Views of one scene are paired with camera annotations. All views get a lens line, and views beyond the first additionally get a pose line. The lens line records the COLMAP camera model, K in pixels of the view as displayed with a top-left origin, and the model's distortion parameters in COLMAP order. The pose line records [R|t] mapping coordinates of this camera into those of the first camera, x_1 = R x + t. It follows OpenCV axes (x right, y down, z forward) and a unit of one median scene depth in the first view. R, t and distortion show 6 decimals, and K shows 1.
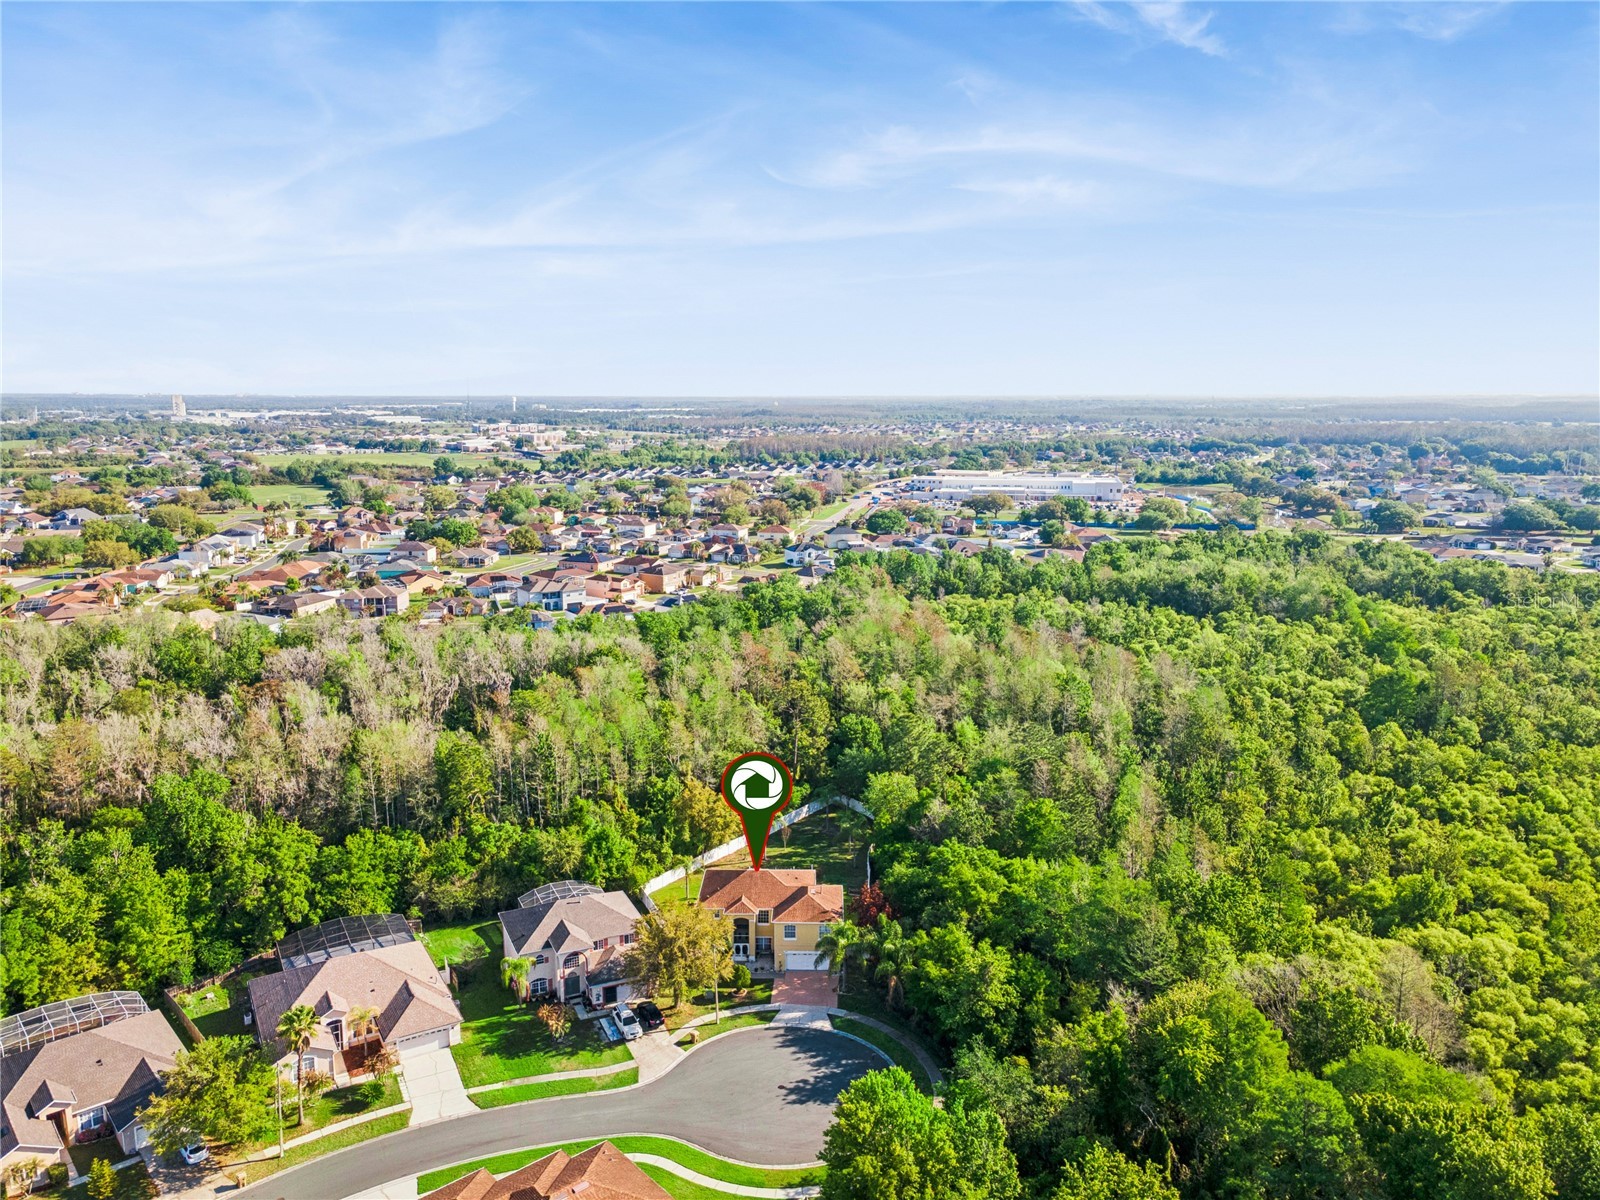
lens RADIAL K [[1189.1, 0, 796.2], [0, 1189.1, 594.0], [0, 0, 1]] dist [0.030468, 0.029021]
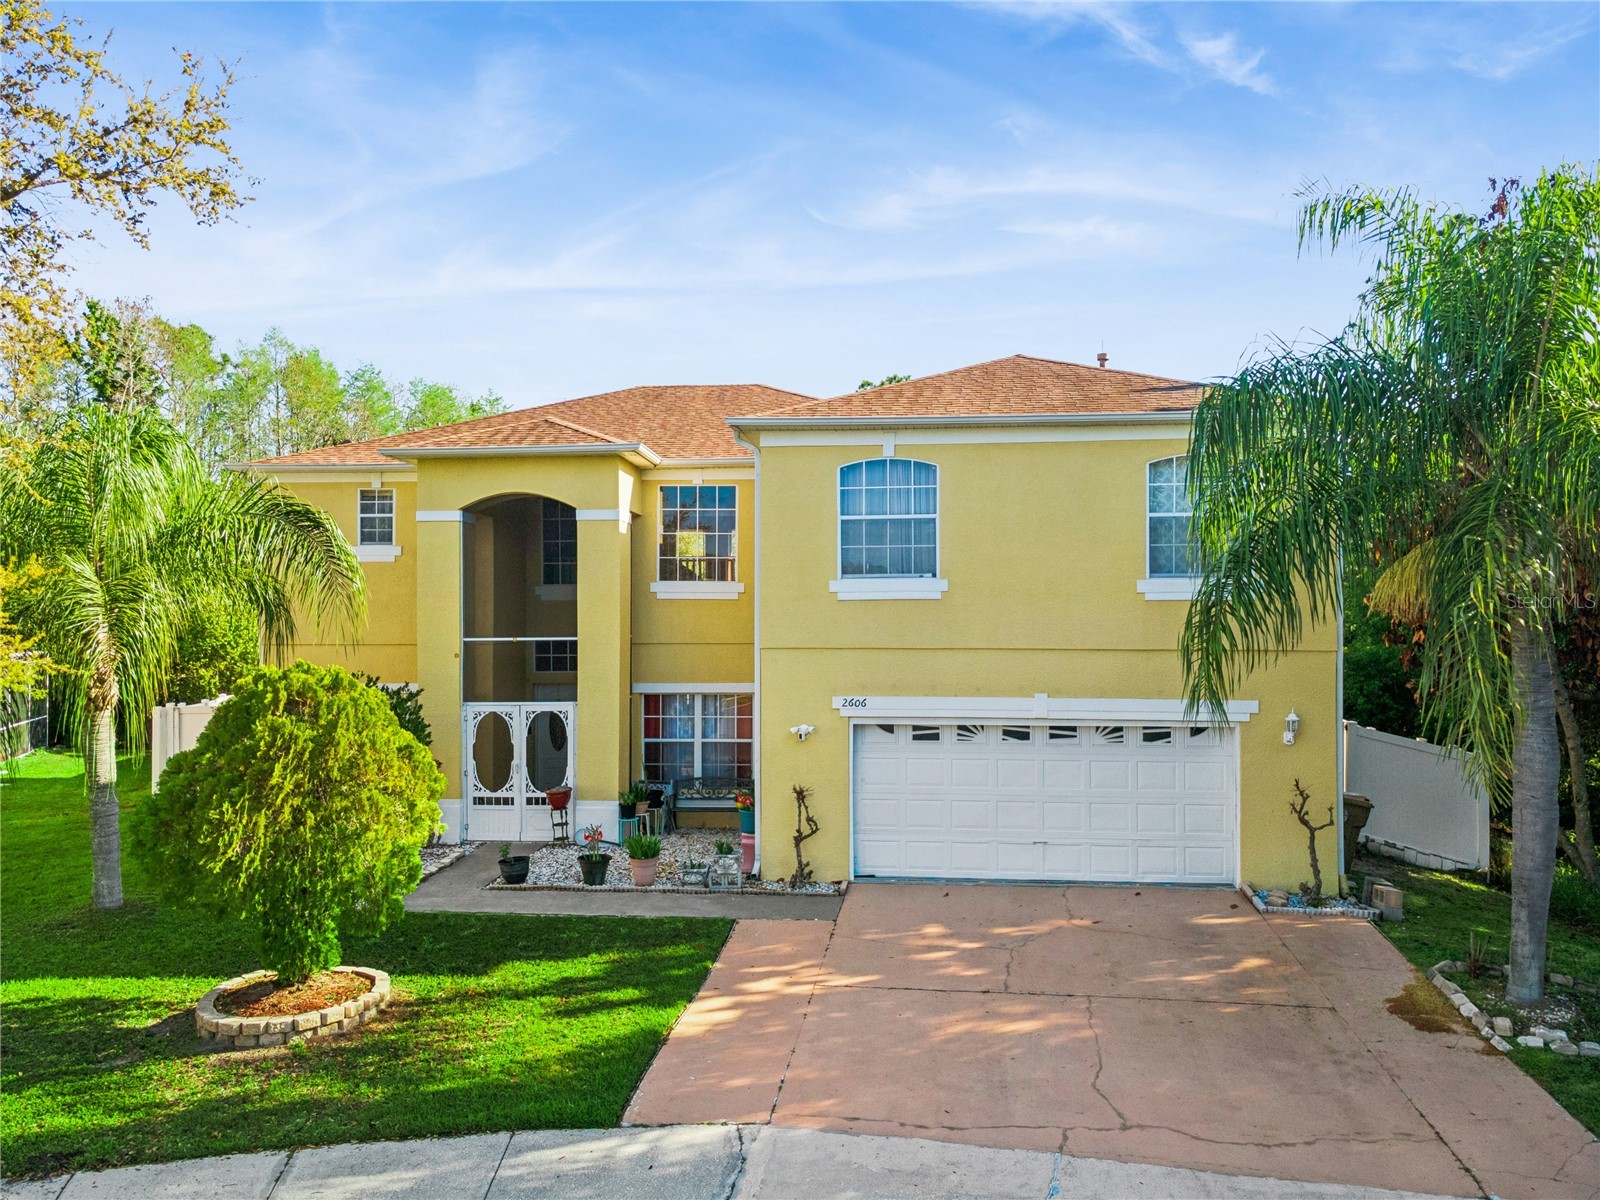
lens RADIAL K [[1189.1, 0, 794.7], [0, 1189.1, 617.2], [0, 0, 1]] dist [0.030468, 0.029021]
pose [[0.996828, 0.013445, -0.078437, -0.005063], [-0.028326, 0.981019, -0.191830, 0.292883], [0.074369, 0.193443, 0.978289, 0.828565]]
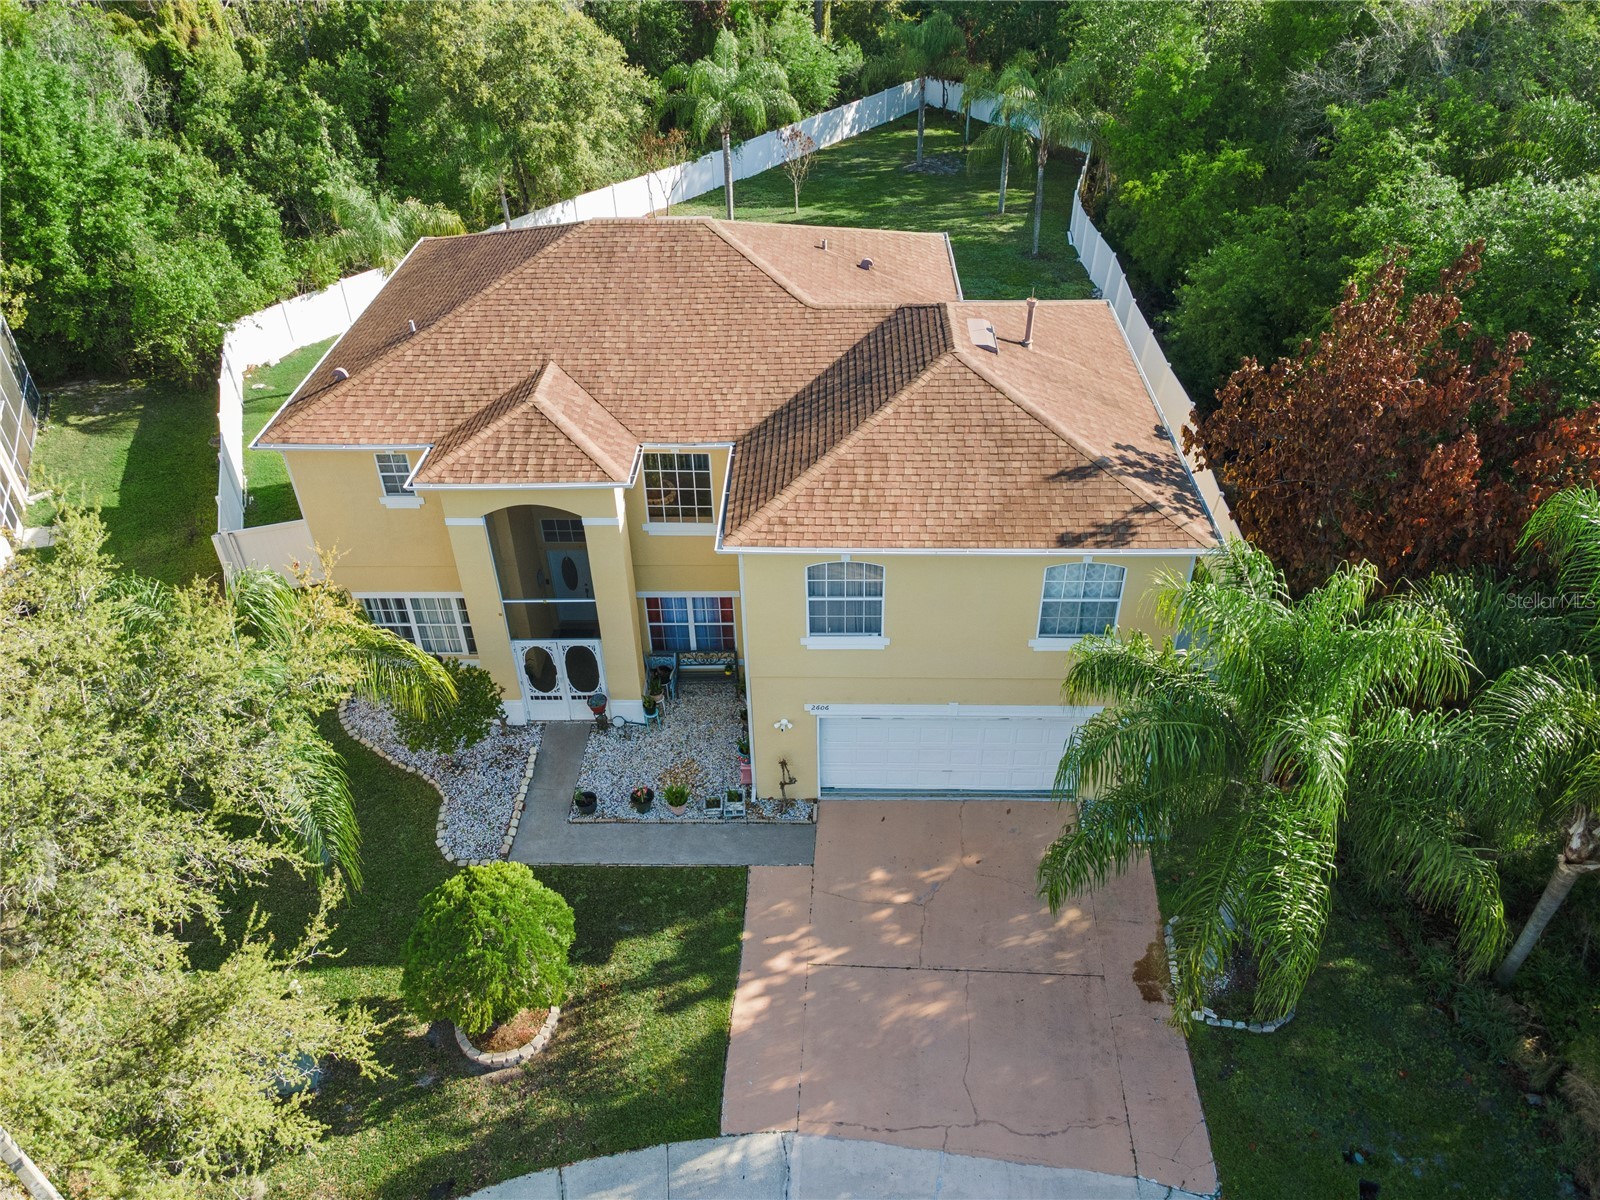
lens RADIAL K [[1189.1, 0, 790.5], [0, 1189.1, 601.5], [0, 0, 1]] dist [0.030468, 0.029021]
pose [[0.999950, -0.005925, -0.007998, -0.010421], [0.008807, 0.901142, 0.433434, 0.204327], [0.004639, -0.433483, 0.901150, 0.807694]]
